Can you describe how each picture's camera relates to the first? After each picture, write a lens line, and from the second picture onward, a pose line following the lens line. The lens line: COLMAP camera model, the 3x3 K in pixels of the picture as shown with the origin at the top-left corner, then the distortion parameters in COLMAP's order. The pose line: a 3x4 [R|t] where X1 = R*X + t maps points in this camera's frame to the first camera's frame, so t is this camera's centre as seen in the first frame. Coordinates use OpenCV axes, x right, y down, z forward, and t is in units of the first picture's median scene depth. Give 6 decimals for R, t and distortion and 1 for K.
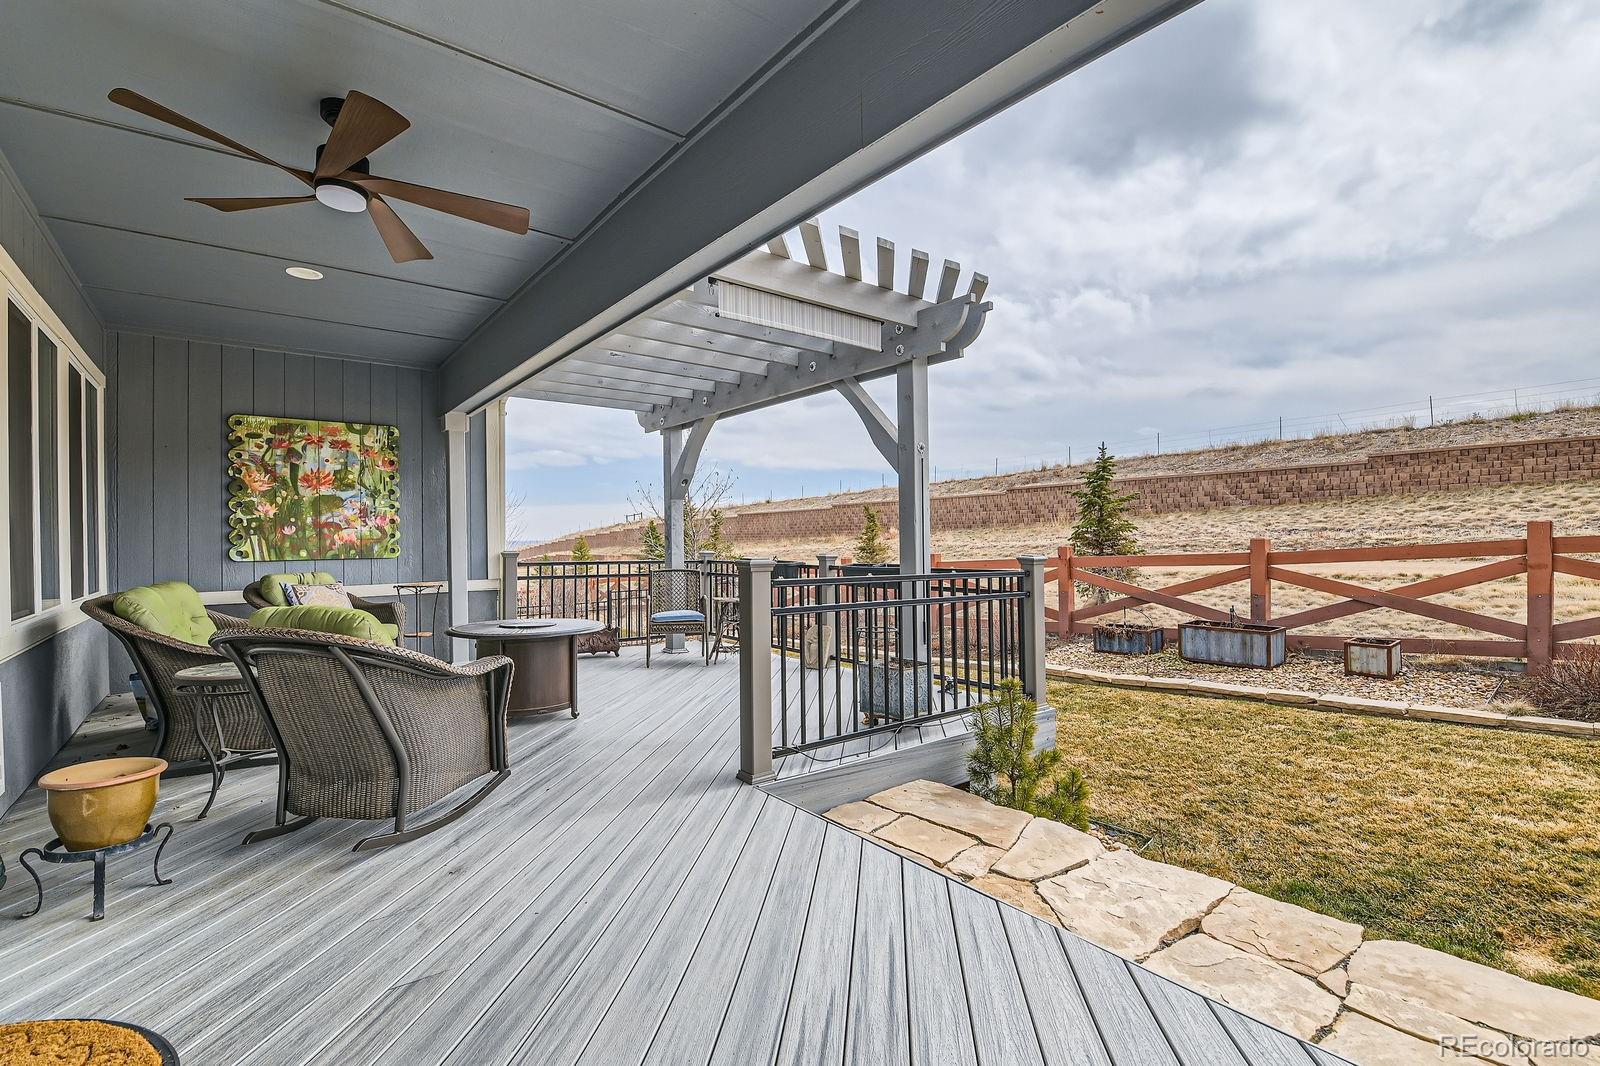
lens RADIAL K [[706.7, 0, 809.9], [0, 706.7, 535.5], [0, 0, 1]] dist [-0.000653, -0.010143]
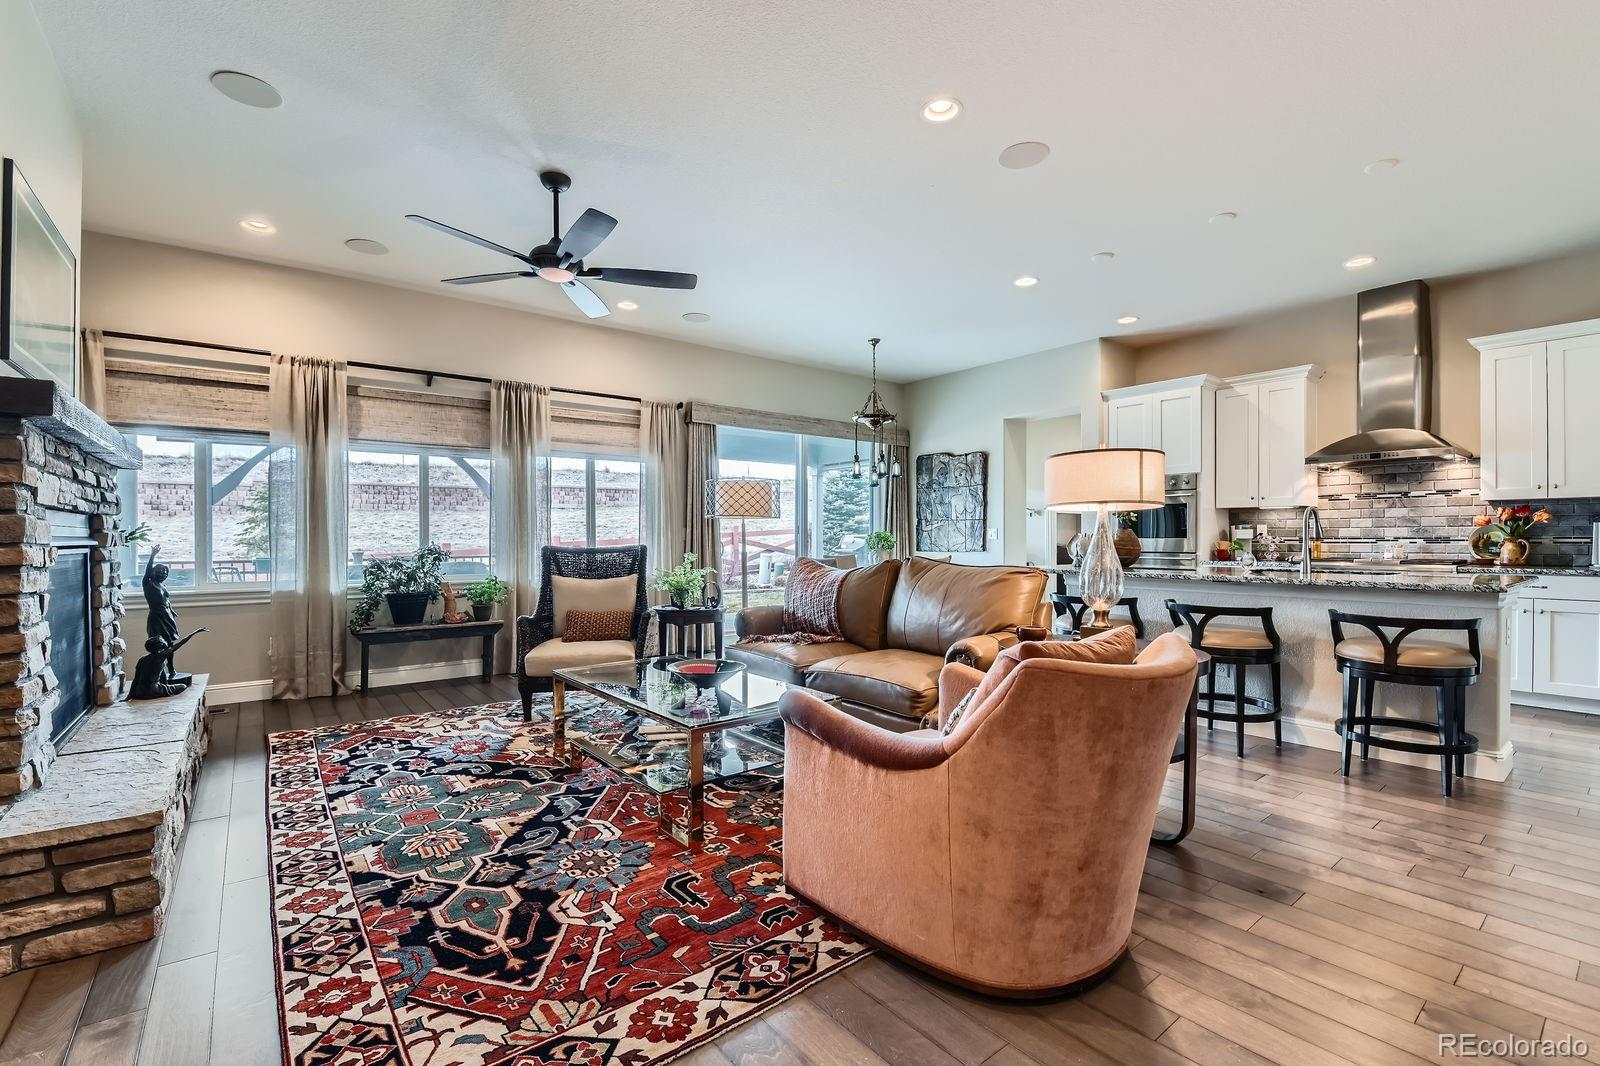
lens RADIAL K [[696.8, 0, 808.7], [0, 696.8, 535.7], [0, 0, 1]] dist [-0.001869, -0.010404]
pose [[0.010376, 0.016112, 0.999816, -1.137634], [0.001196, 0.999869, -0.016125, 0.015233], [-0.999945, 0.001363, 0.010355, 0.026043]]
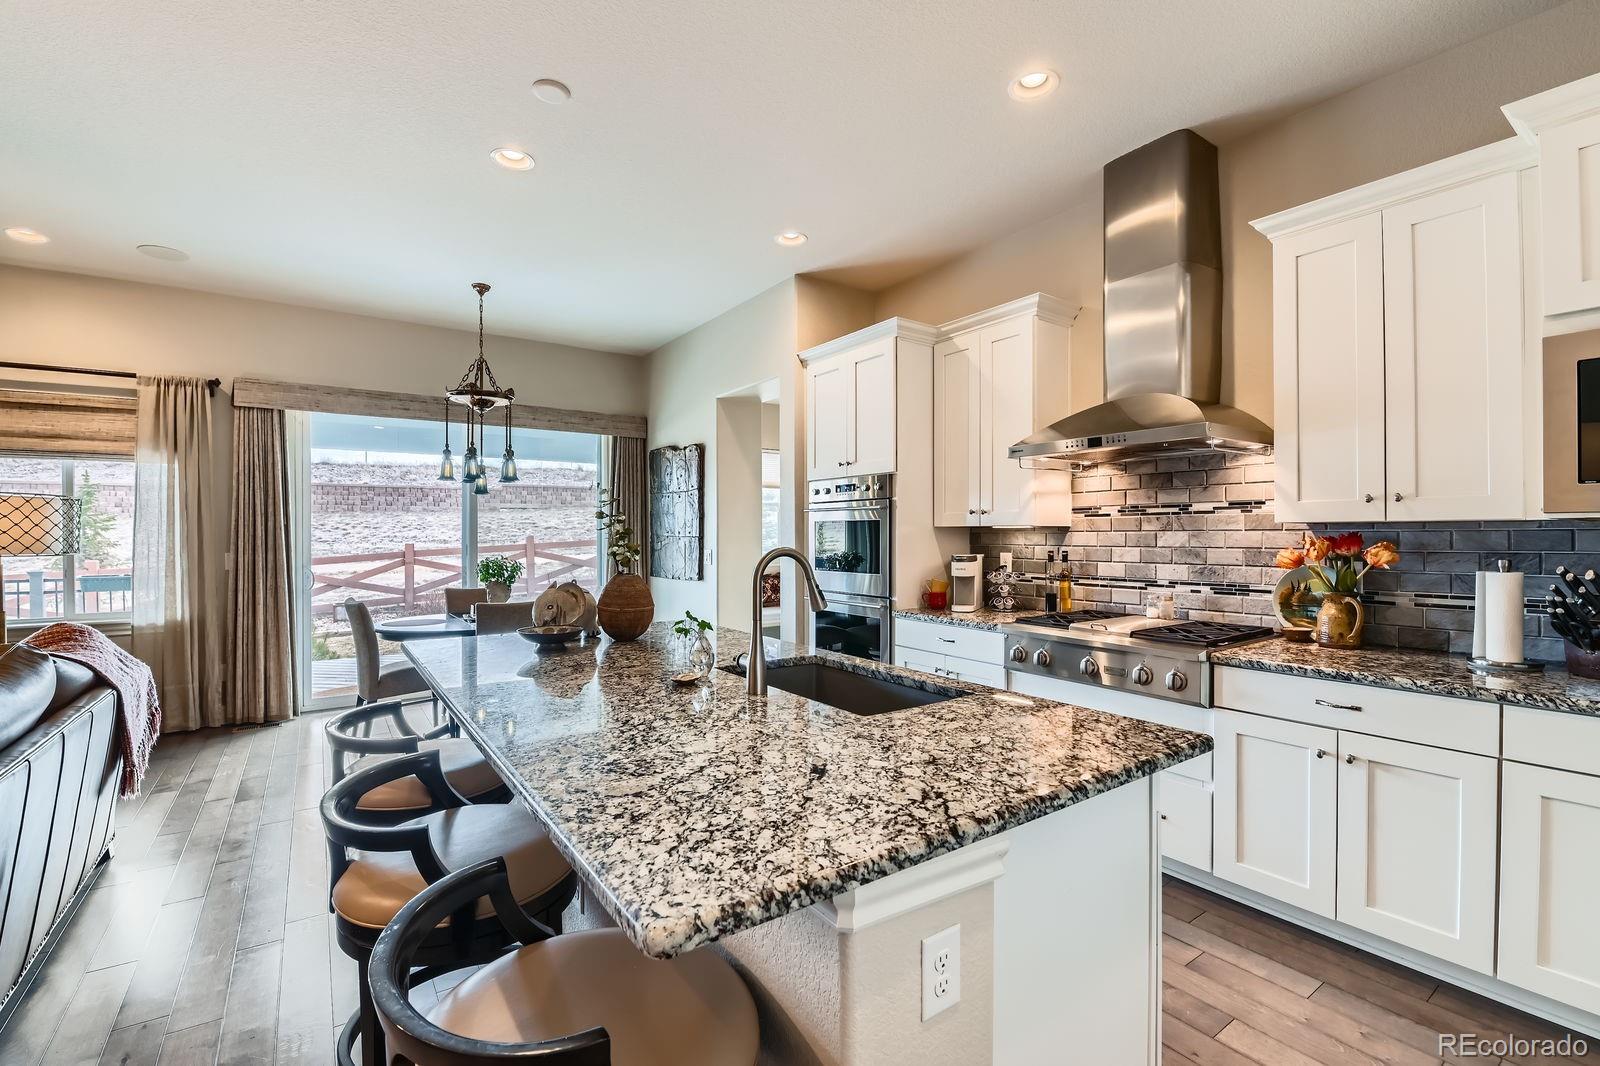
lens RADIAL K [[695.1, 0, 808.9], [0, 695.1, 530.1], [0, 0, 1]] dist [-0.002738, -0.010716]
pose [[0.065761, 0.018354, 0.997667, -0.868789], [0.001320, 0.999828, -0.018481, -0.015256], [-0.997835, 0.002532, 0.065726, -0.356052]]
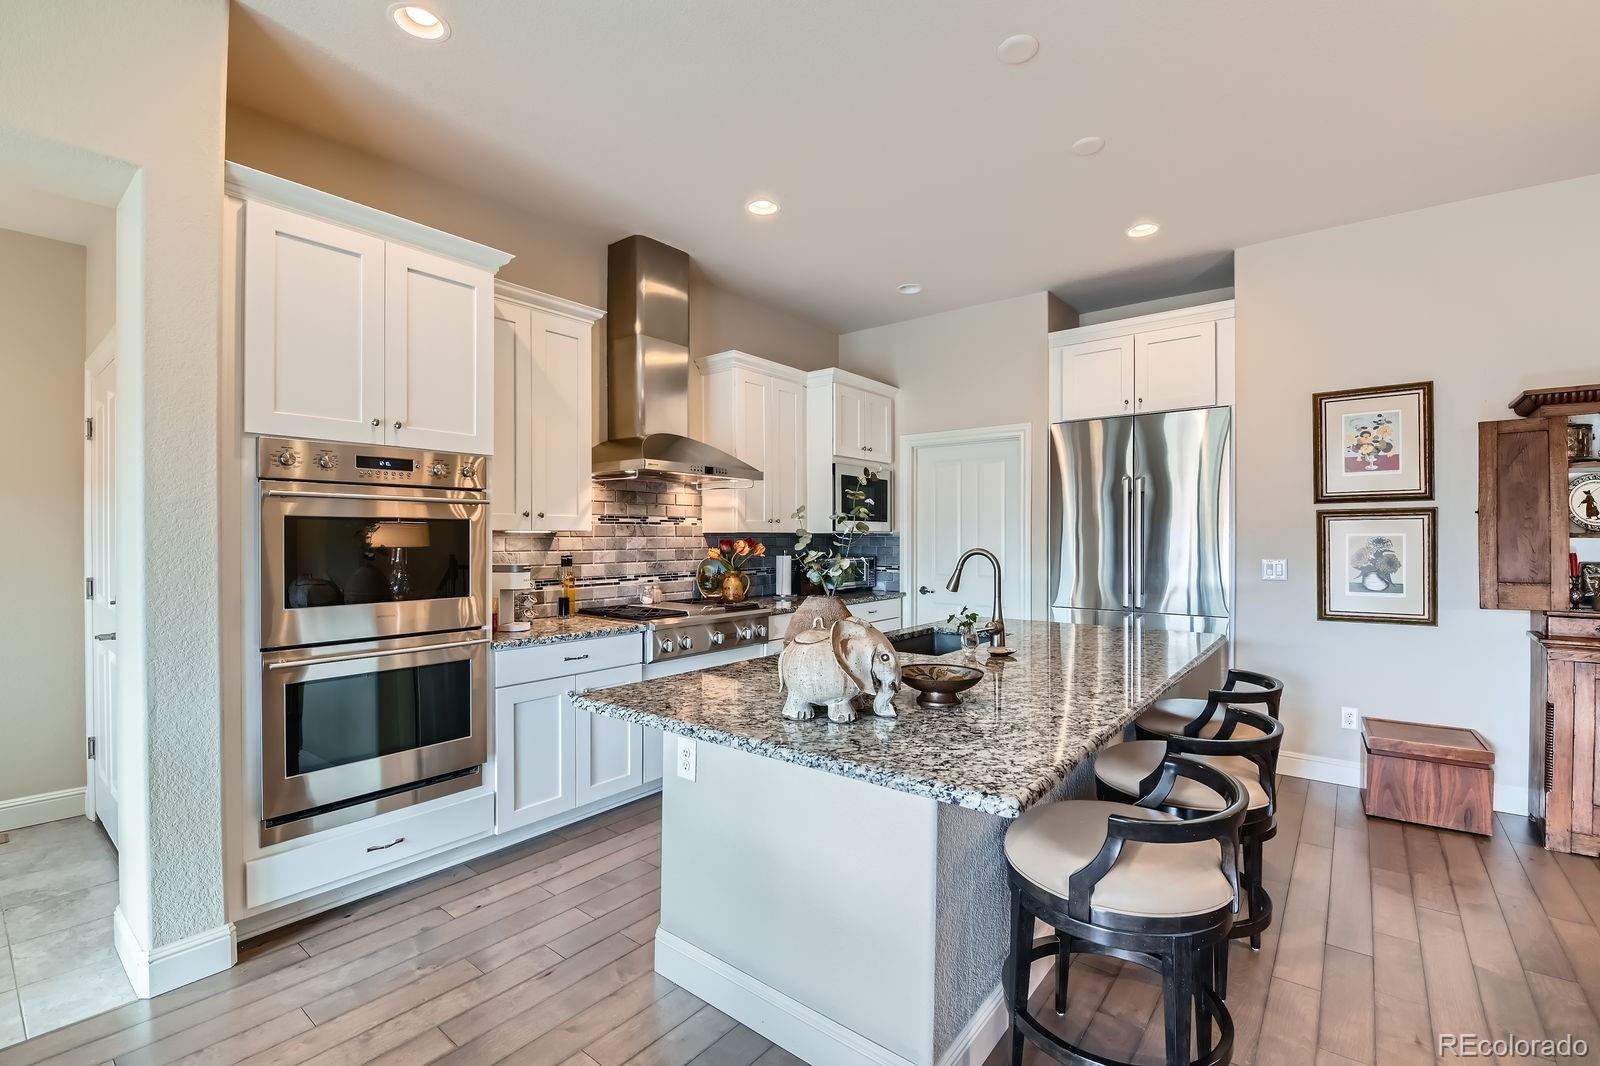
lens RADIAL K [[700.0, 0, 803.2], [0, 700.0, 540.9], [0, 0, 1]] dist [-0.002323, -0.010797]
pose [[-0.977345, 0.014773, -0.211138, -0.473016], [0.013157, 0.999872, 0.009061, -0.021751], [0.211245, 0.006078, -0.977414, -0.003274]]
